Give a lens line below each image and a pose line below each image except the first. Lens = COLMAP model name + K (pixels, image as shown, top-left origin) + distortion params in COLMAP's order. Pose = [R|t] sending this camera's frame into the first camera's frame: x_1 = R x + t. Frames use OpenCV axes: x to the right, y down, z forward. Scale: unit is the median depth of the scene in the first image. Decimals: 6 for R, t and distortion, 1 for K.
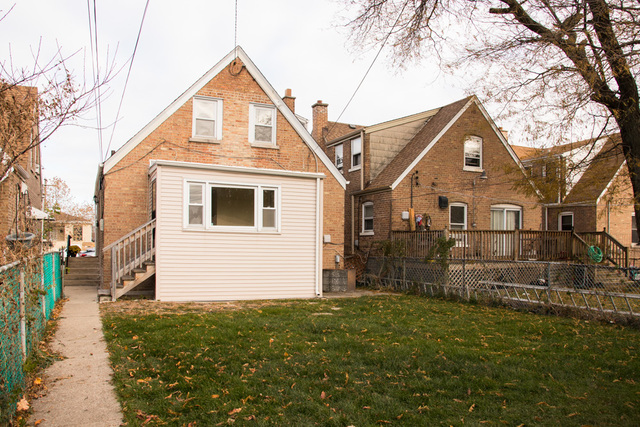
lens RADIAL K [[528.2, 0, 320.0], [0, 528.2, 213.5], [0, 0, 1]] dist [-0.104521, 0.001465]
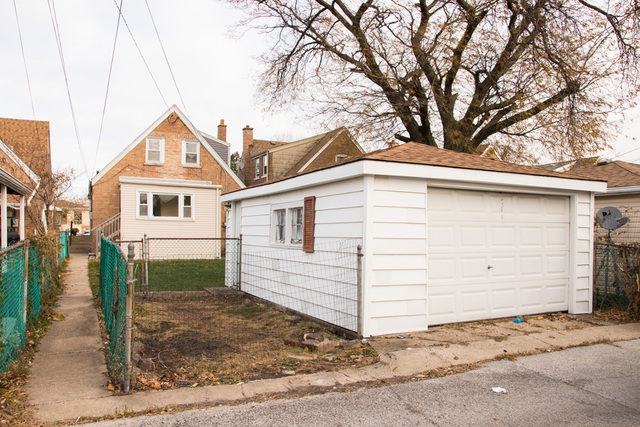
lens RADIAL K [[528.2, 0, 320.0], [0, 528.2, 213.5], [0, 0, 1]] dist [-0.104521, 0.001465]
pose [[0.999994, 0.003270, -0.000985, 0.297297], [-0.003238, 0.999510, 0.031139, -0.036502], [0.001086, -0.031136, 0.999515, -0.623793]]
